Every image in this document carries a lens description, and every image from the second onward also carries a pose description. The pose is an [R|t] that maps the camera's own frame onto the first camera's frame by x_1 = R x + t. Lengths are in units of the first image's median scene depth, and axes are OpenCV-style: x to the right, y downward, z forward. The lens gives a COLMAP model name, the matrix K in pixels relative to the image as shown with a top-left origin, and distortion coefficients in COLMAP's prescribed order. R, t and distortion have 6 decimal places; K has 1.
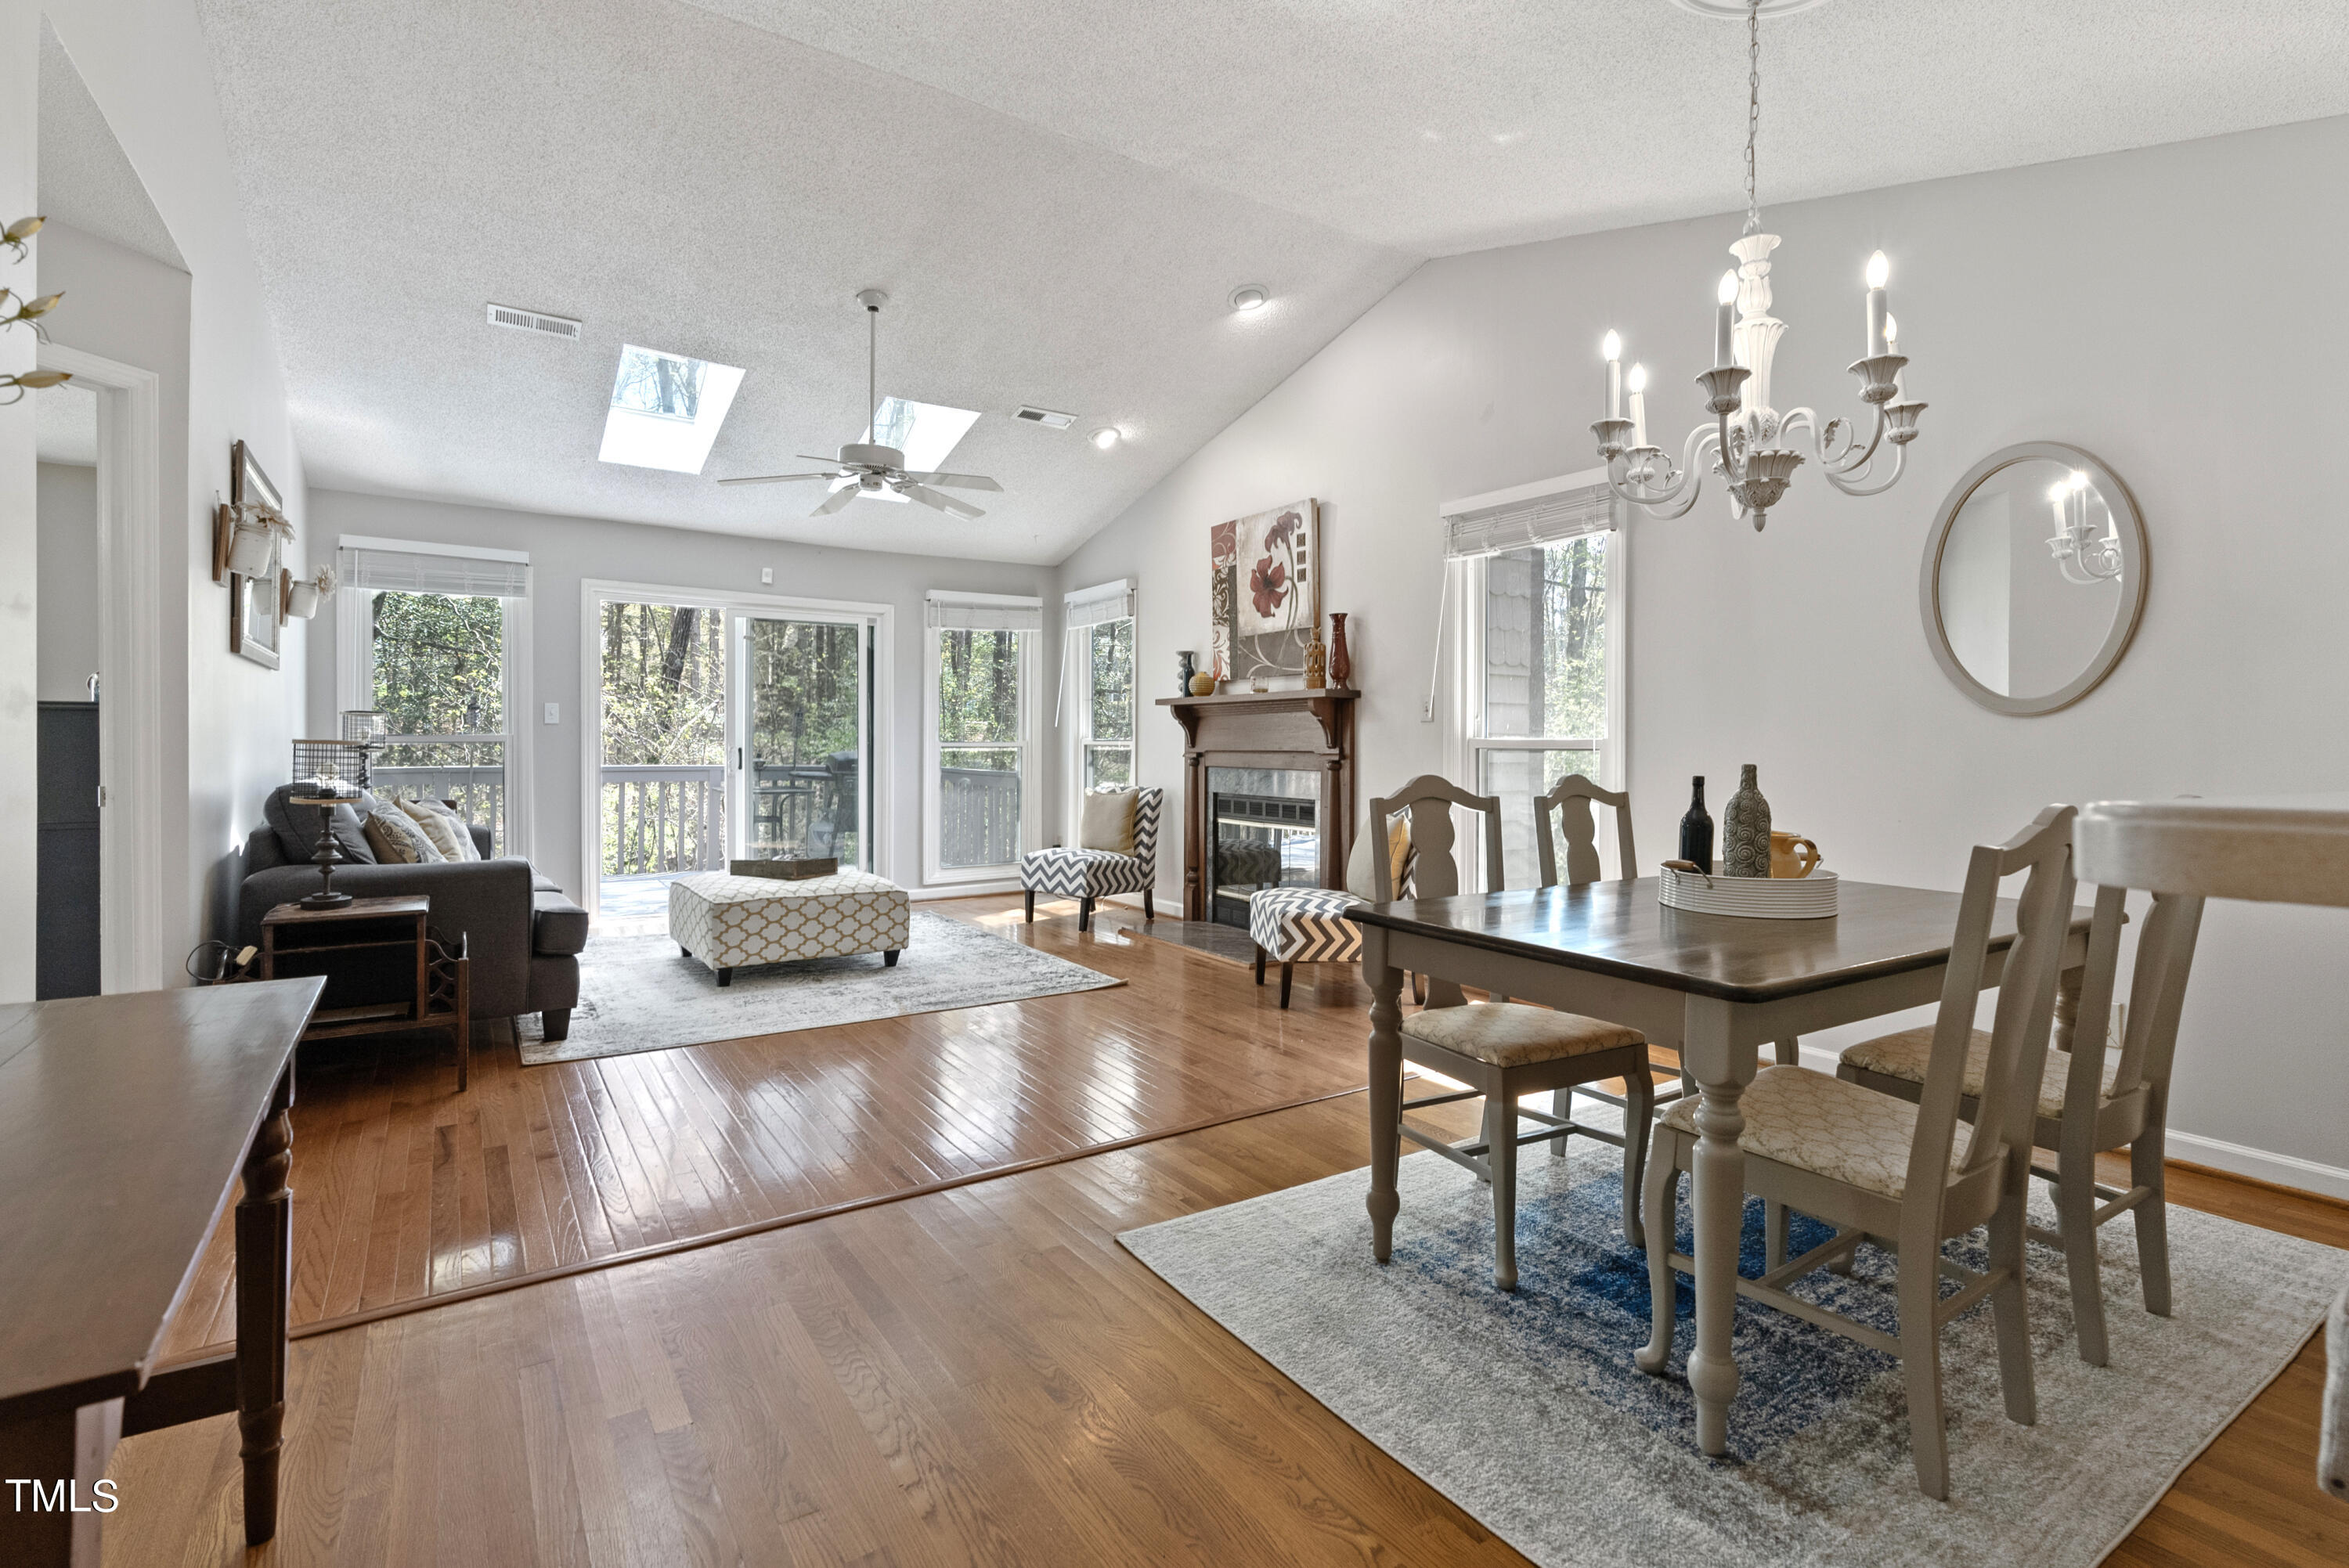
lens RADIAL K [[1101.5, 0, 1162.2], [0, 1101.5, 737.3], [0, 0, 1]] dist [-0.006992, 0.000318]
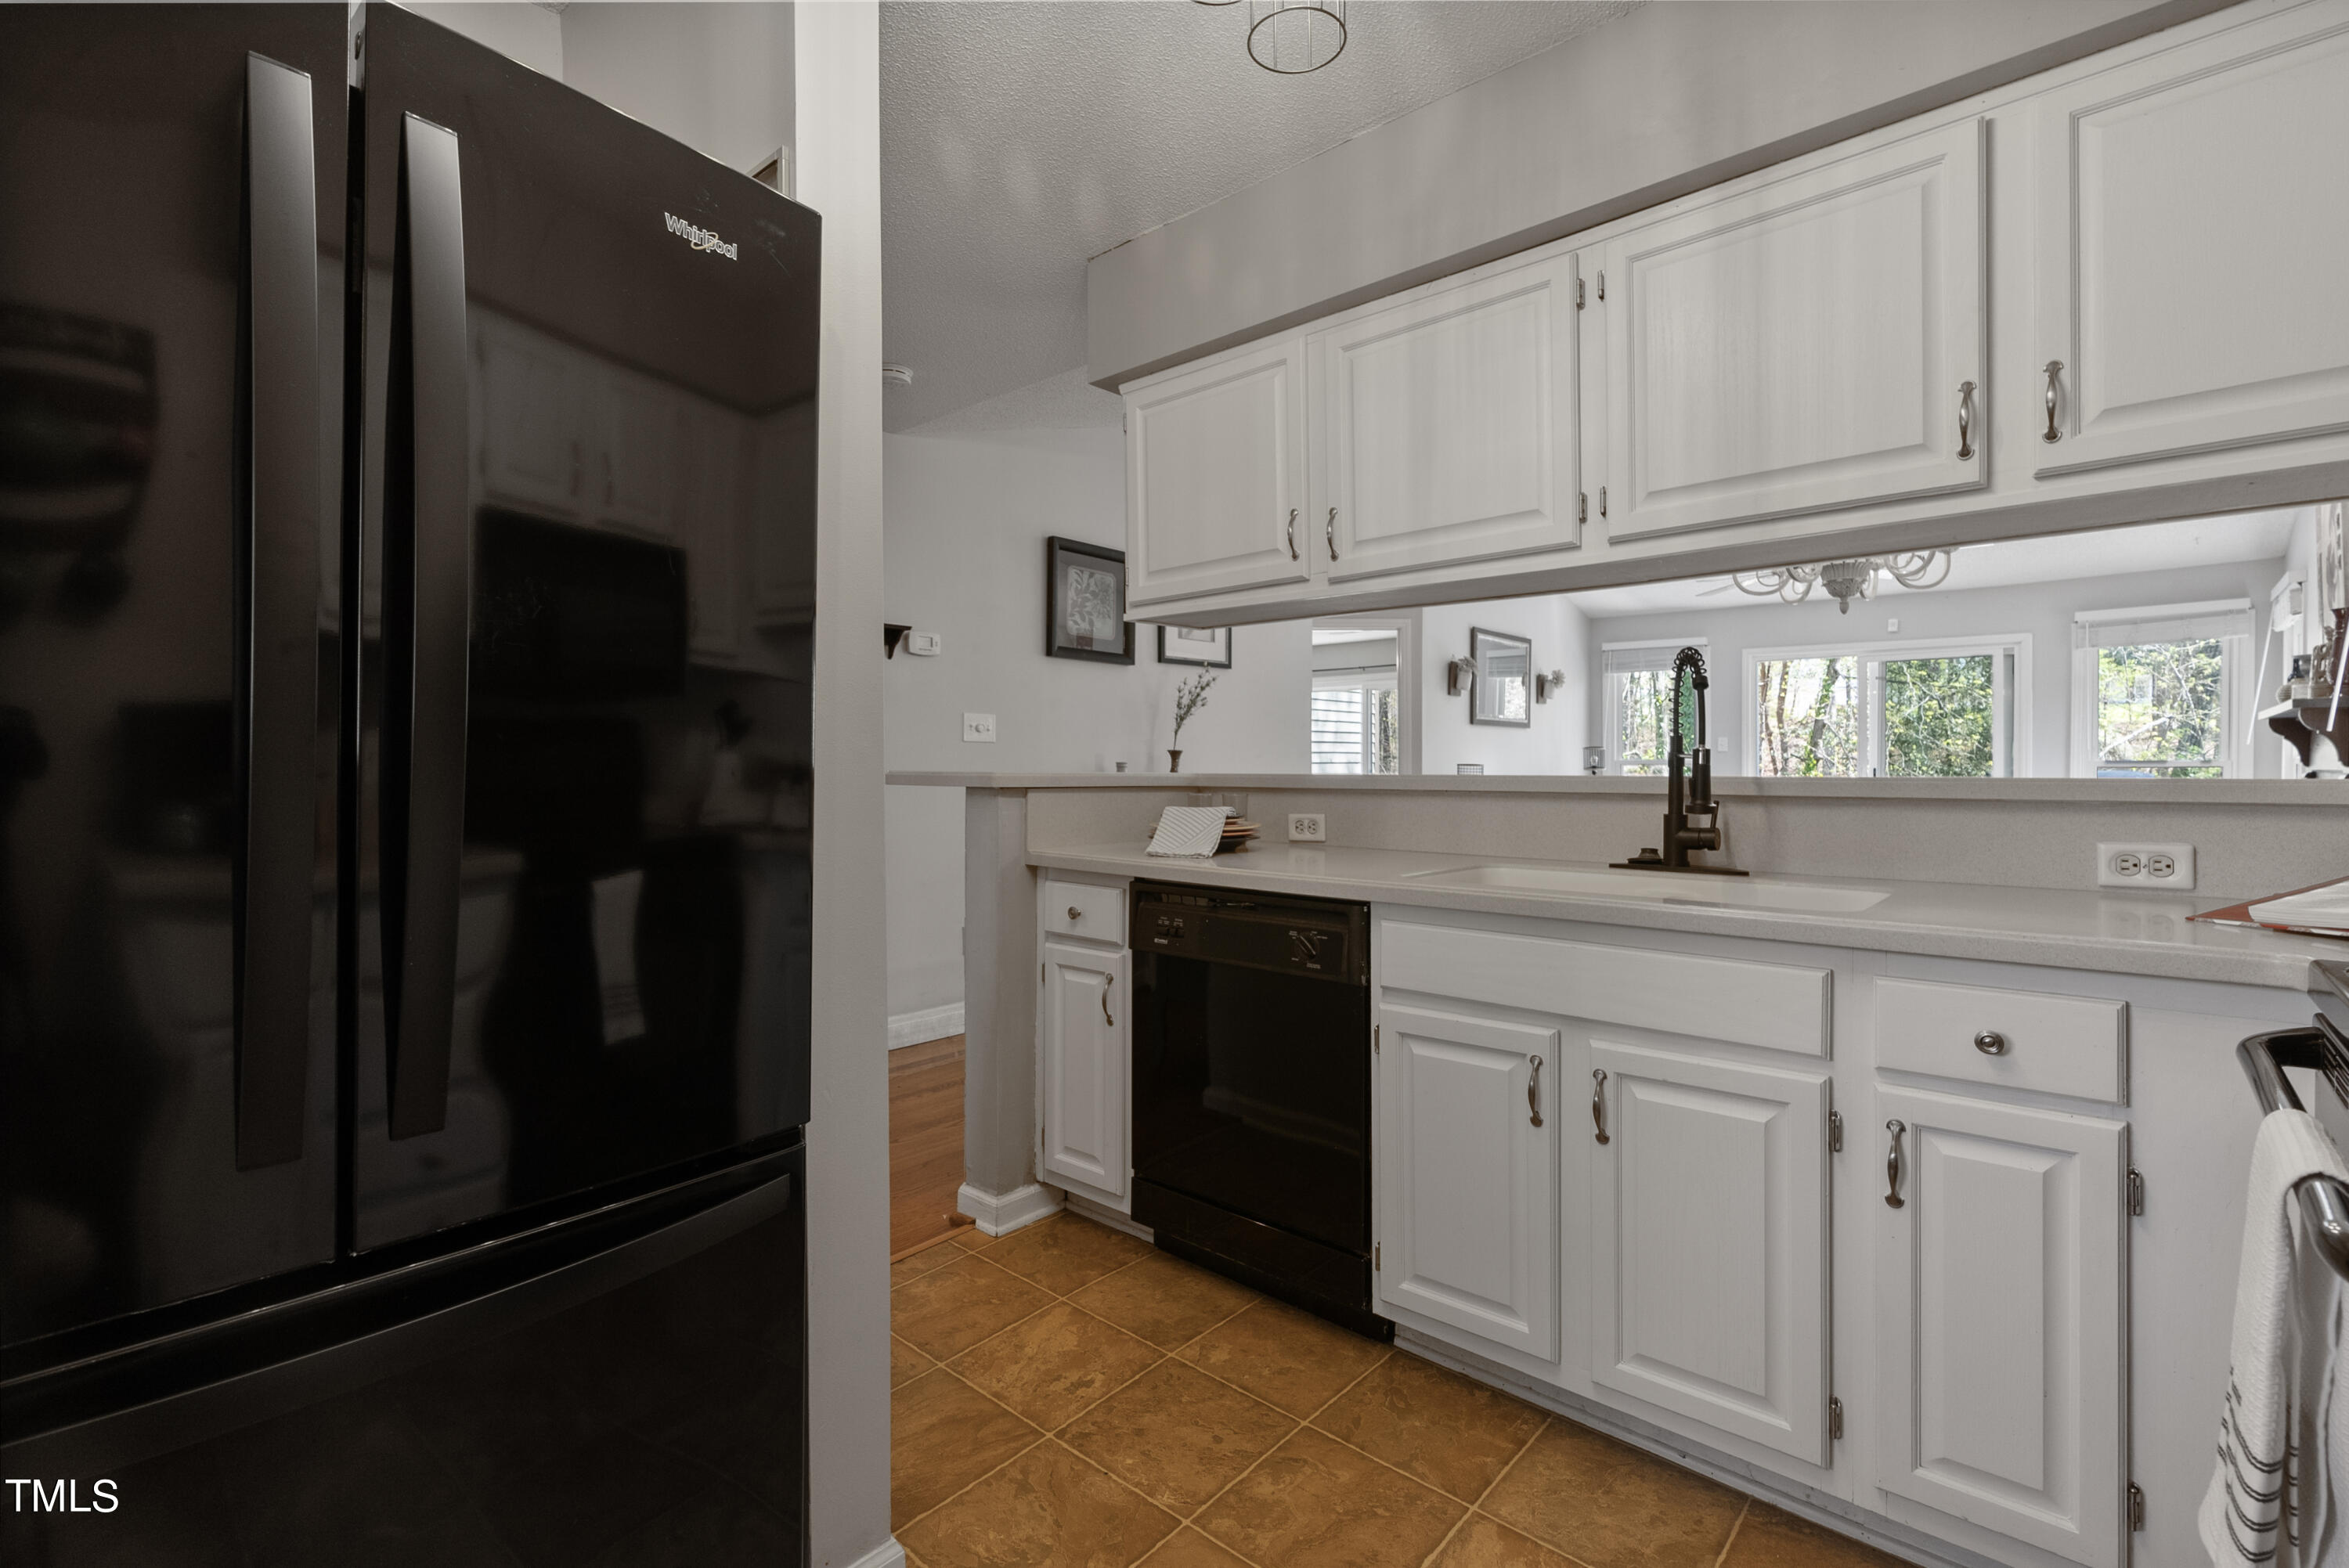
lens RADIAL K [[1055.1, 0, 1167.4], [0, 1055.1, 767.9], [0, 0, 1]] dist [0.000797, 0.000624]
pose [[0.256066, -0.000767, -0.966659, 0.642602], [0.009107, 0.999957, 0.001619, 0.001281], [0.966616, -0.009218, 0.256062, -0.083146]]
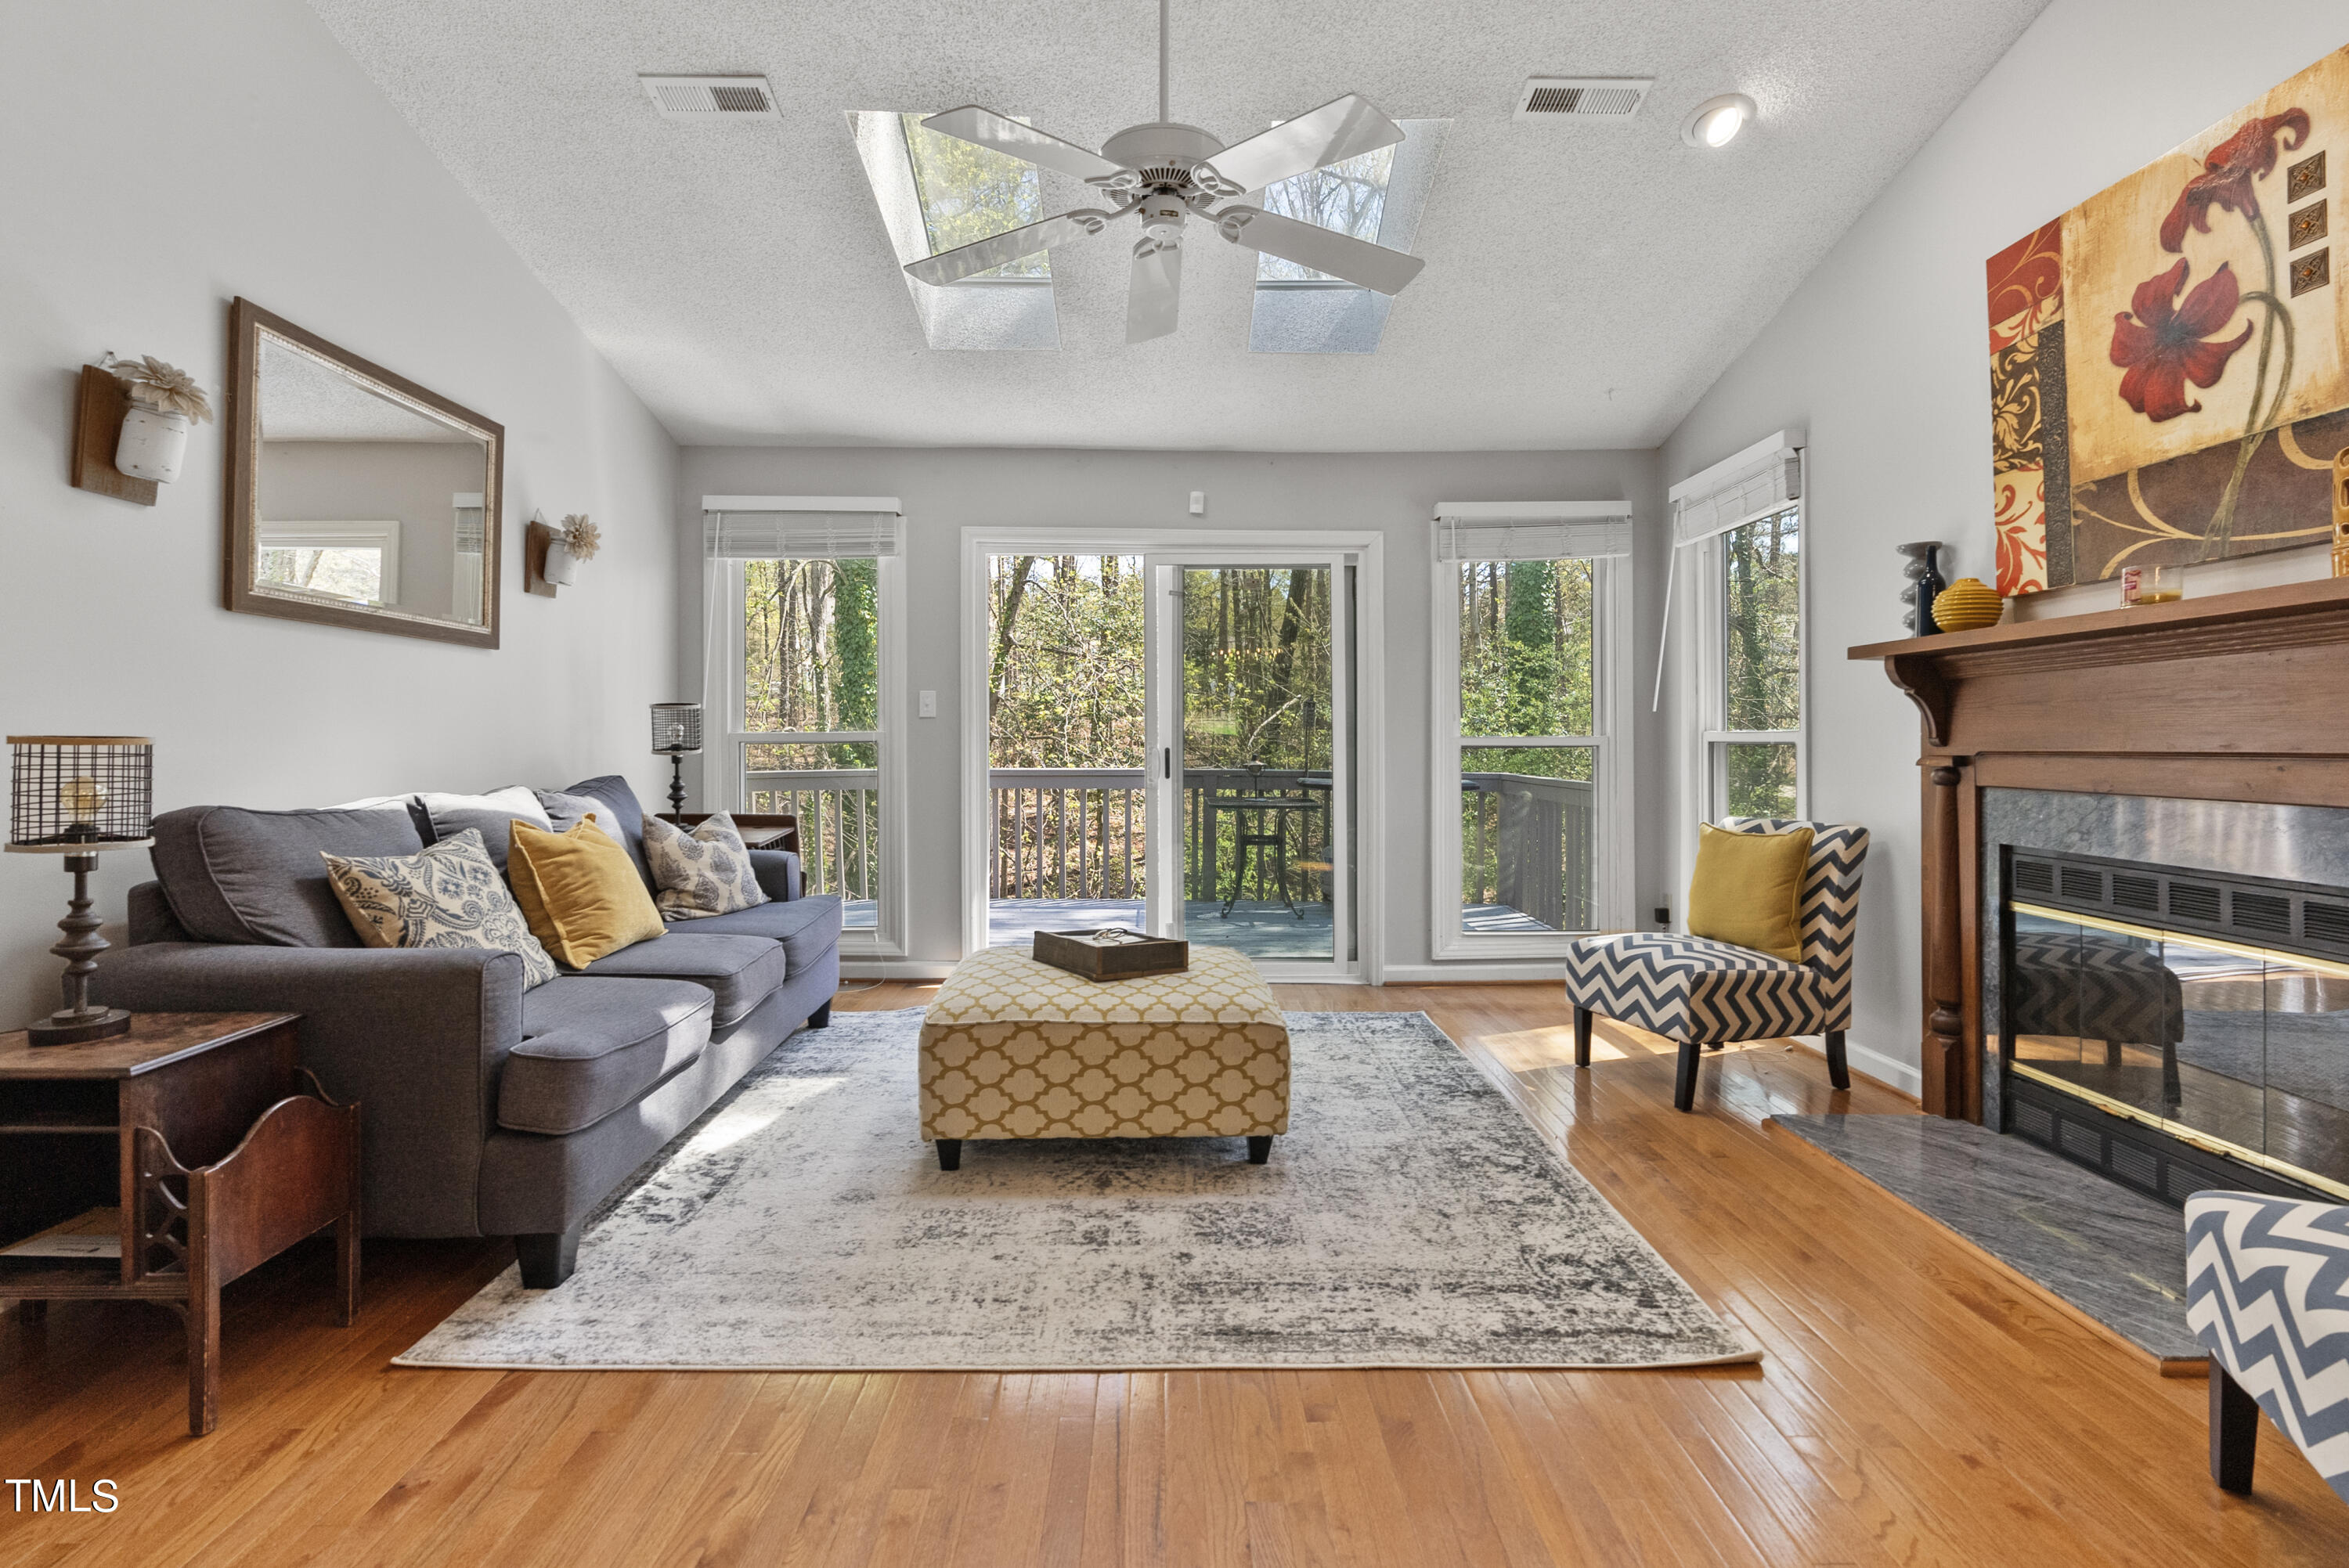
lens RADIAL K [[1098.3, 0, 1163.0], [0, 1098.3, 732.0], [0, 0, 1]] dist [-0.008382, 0.003253]
pose [[0.839452, -0.009729, -0.543346, 0.002641], [0.007328, 0.999951, -0.006584, 0.004371], [0.543384, 0.001545, 0.839483, 0.458900]]
